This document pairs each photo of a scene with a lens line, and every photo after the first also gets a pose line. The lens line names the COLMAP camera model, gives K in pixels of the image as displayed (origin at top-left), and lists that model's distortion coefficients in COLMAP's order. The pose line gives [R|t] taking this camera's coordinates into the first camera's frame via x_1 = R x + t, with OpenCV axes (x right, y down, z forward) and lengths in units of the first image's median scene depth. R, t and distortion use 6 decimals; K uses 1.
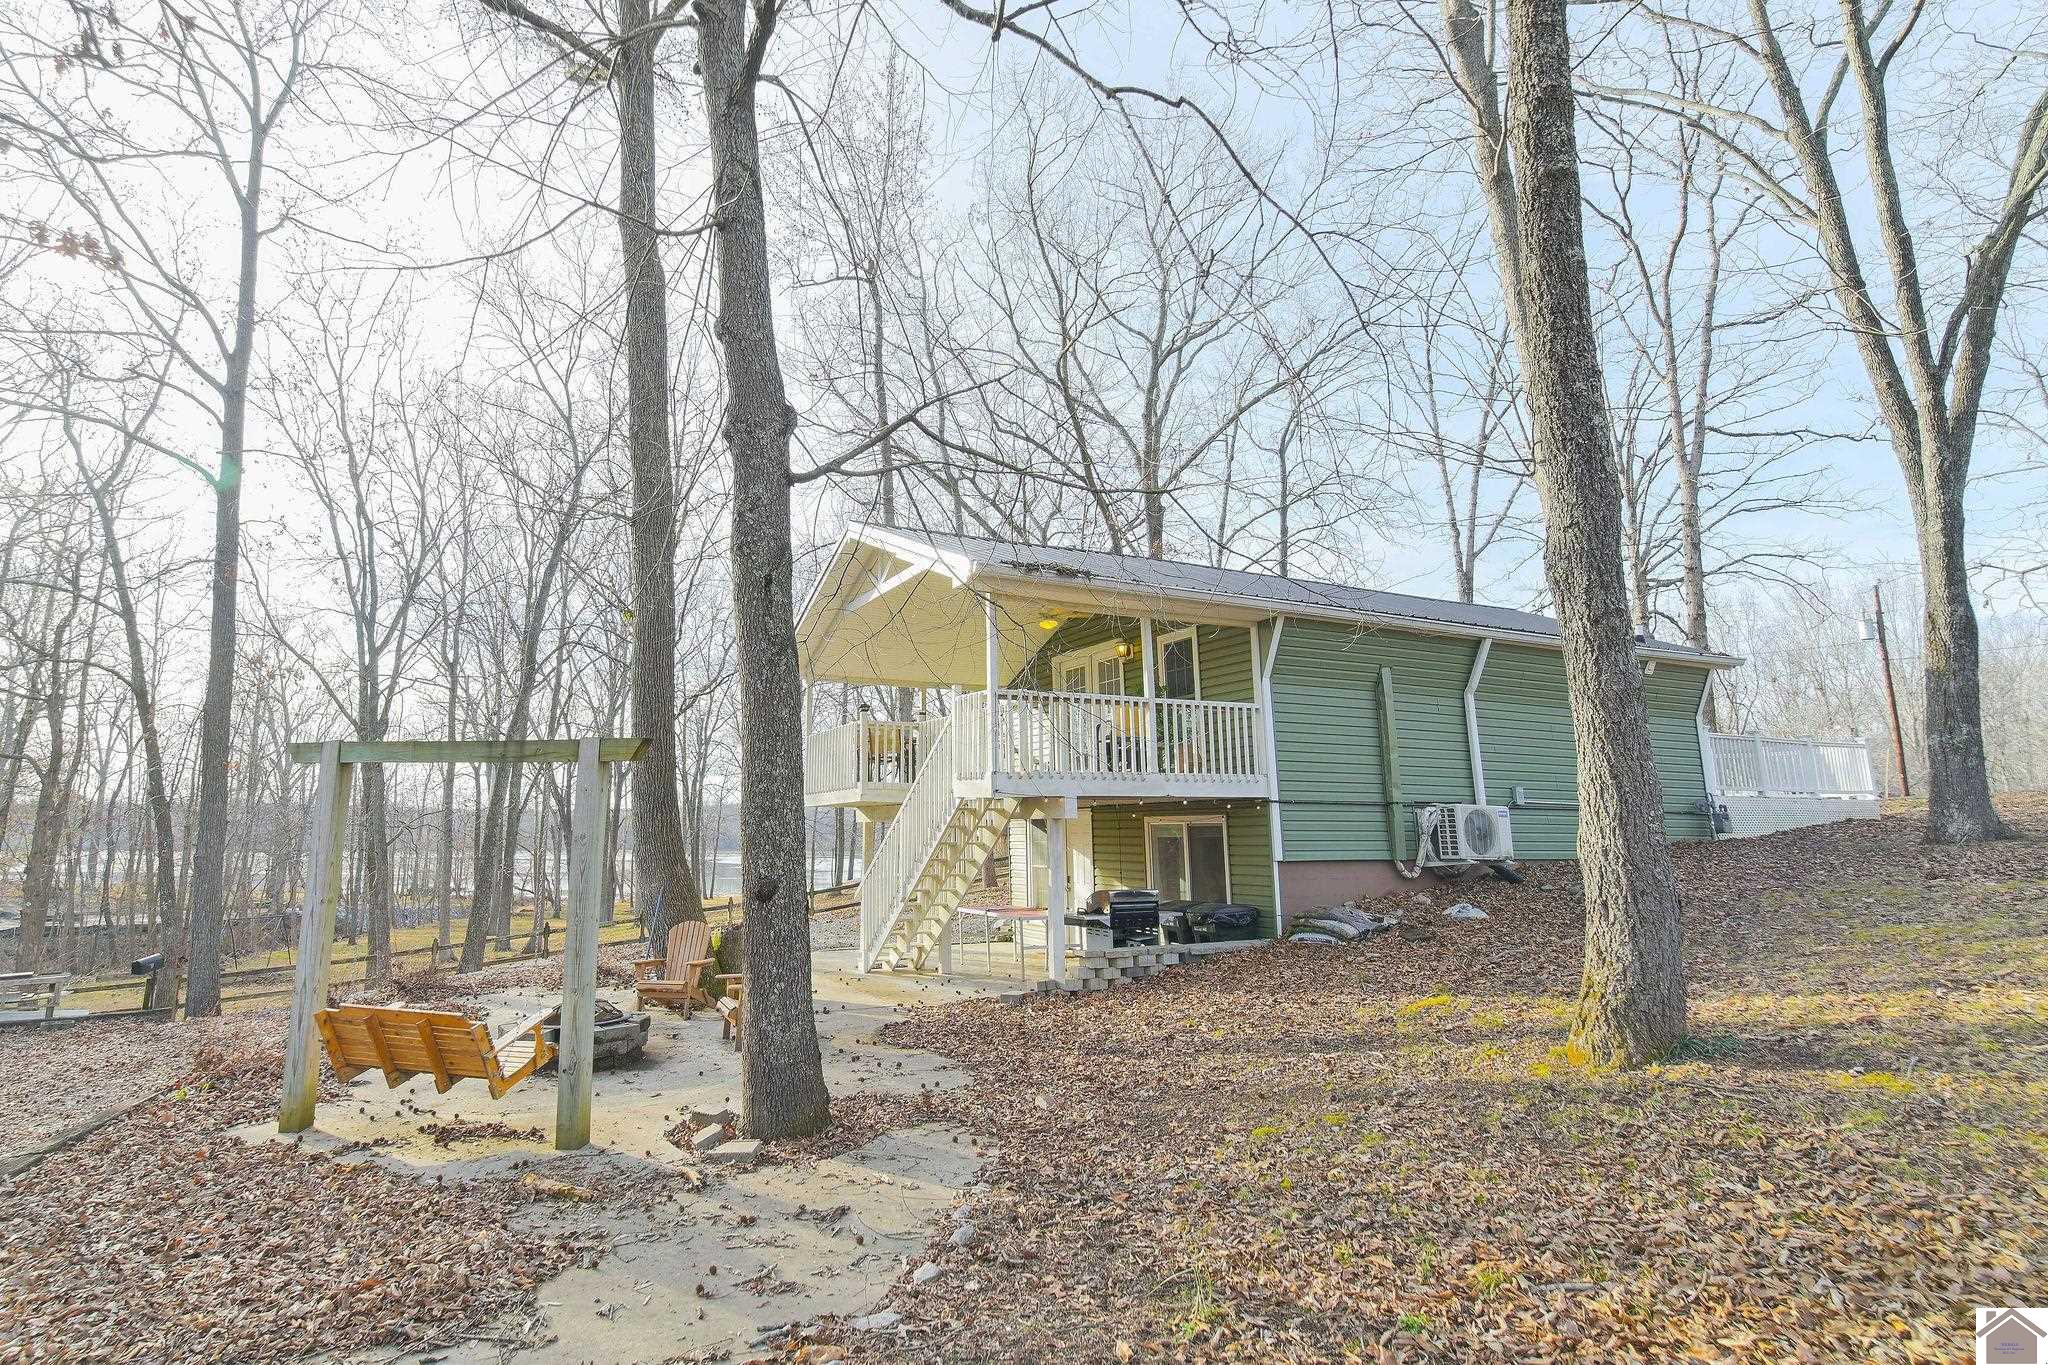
lens RADIAL K [[933.8, 0, 902.5], [0, 933.8, 675.4], [0, 0, 1]] dist [0.000619, -0.000054]
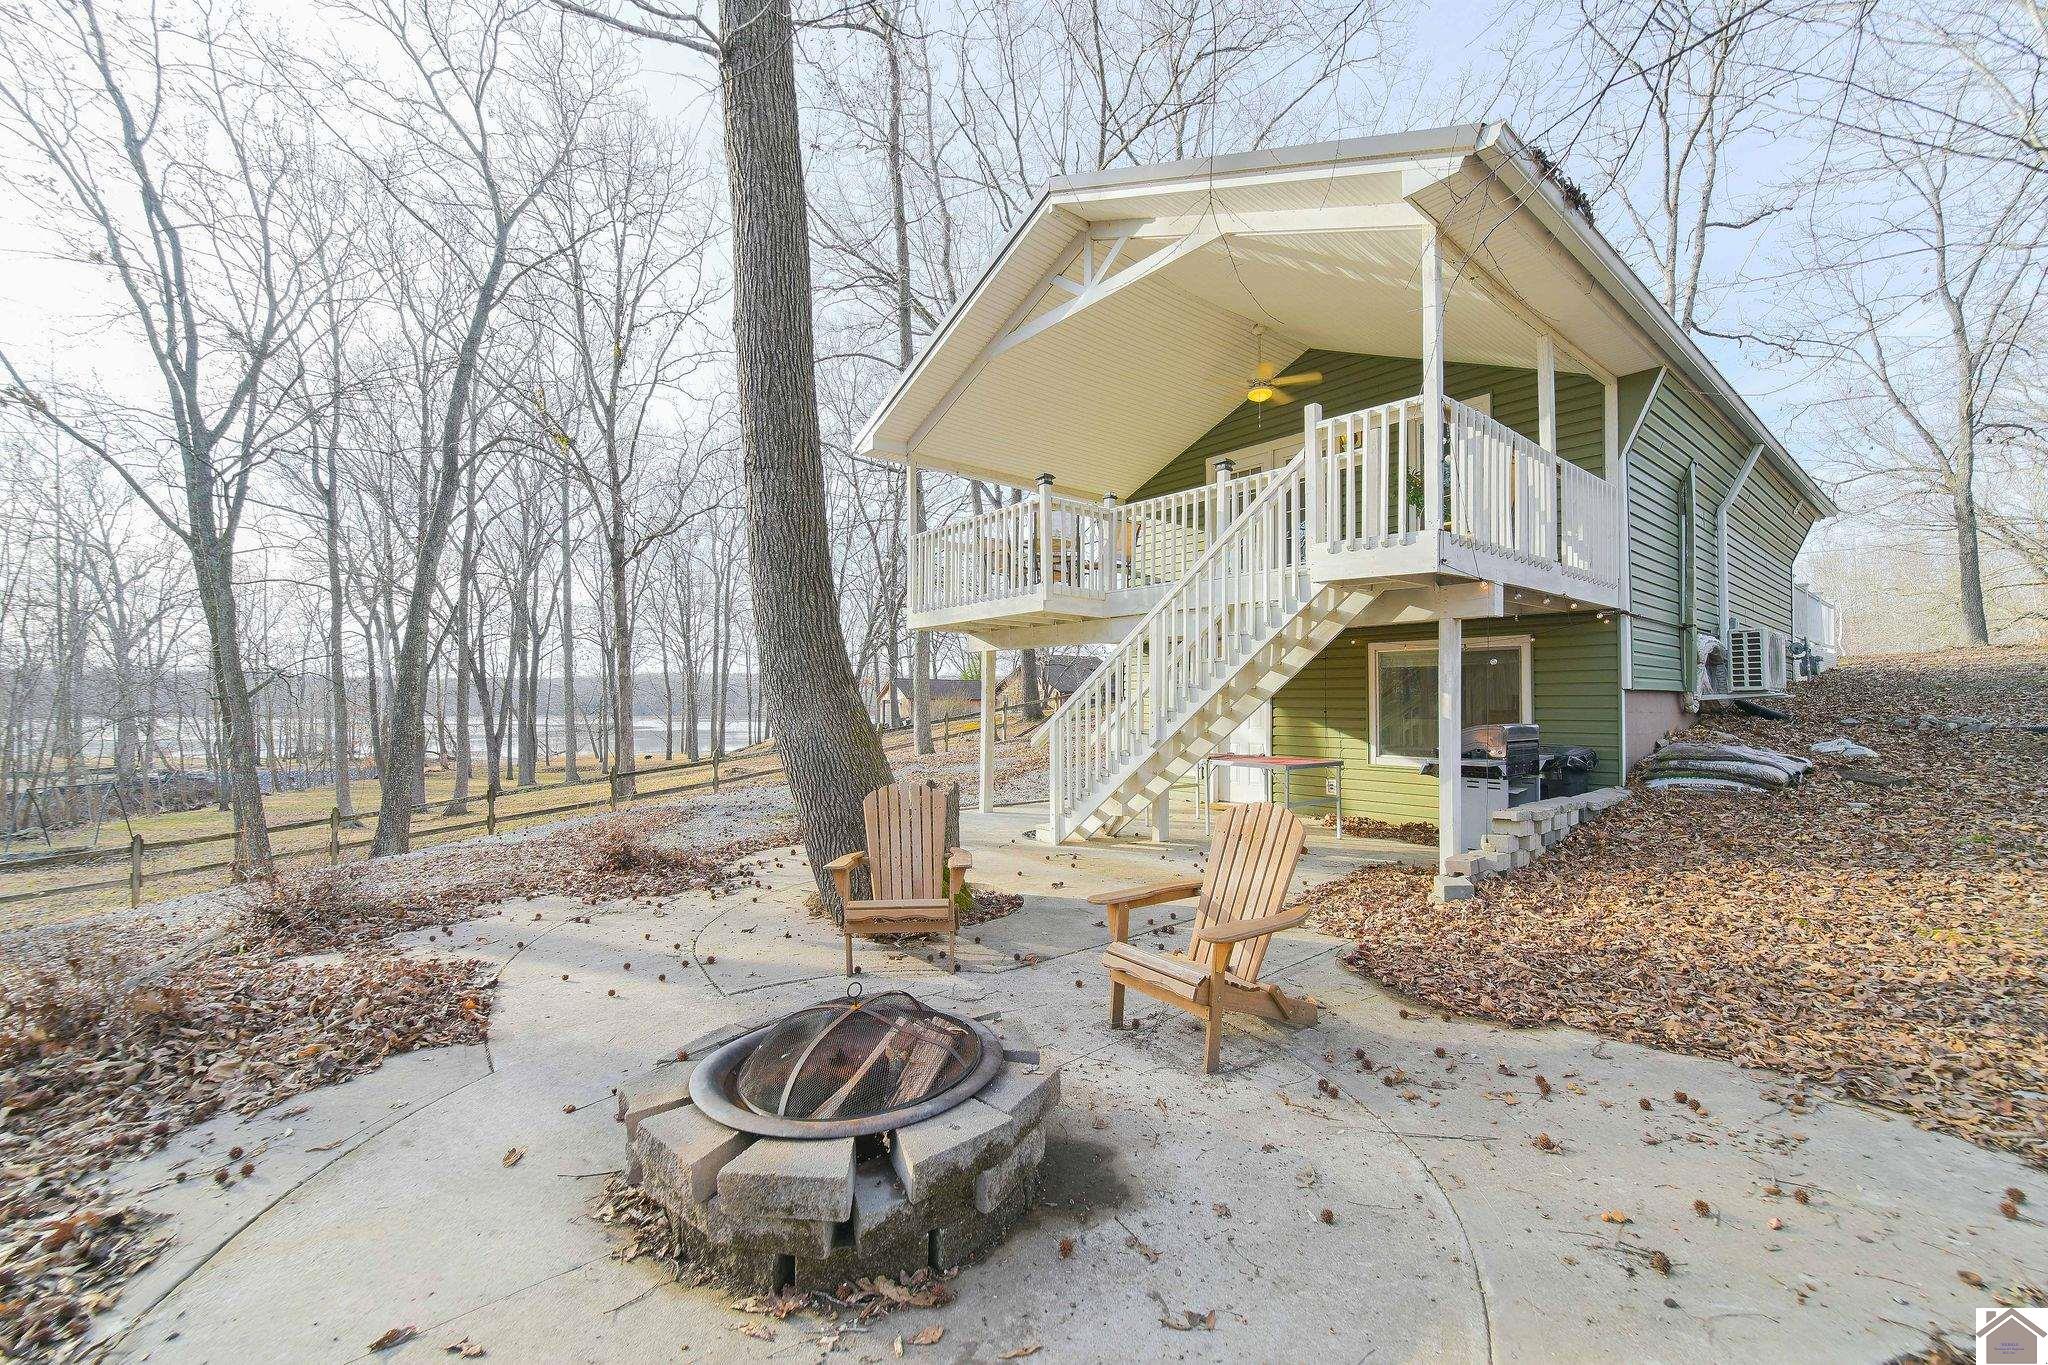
lens RADIAL K [[799.0, 0, 1032.3], [0, 799.0, 693.4], [0, 0, 1]] dist [-0.003754, -0.000223]
pose [[0.963607, 0.006952, 0.267233, -0.211912], [-0.049445, 0.987049, 0.152611, 0.103947], [-0.262711, -0.160270, 0.951471, 0.412124]]
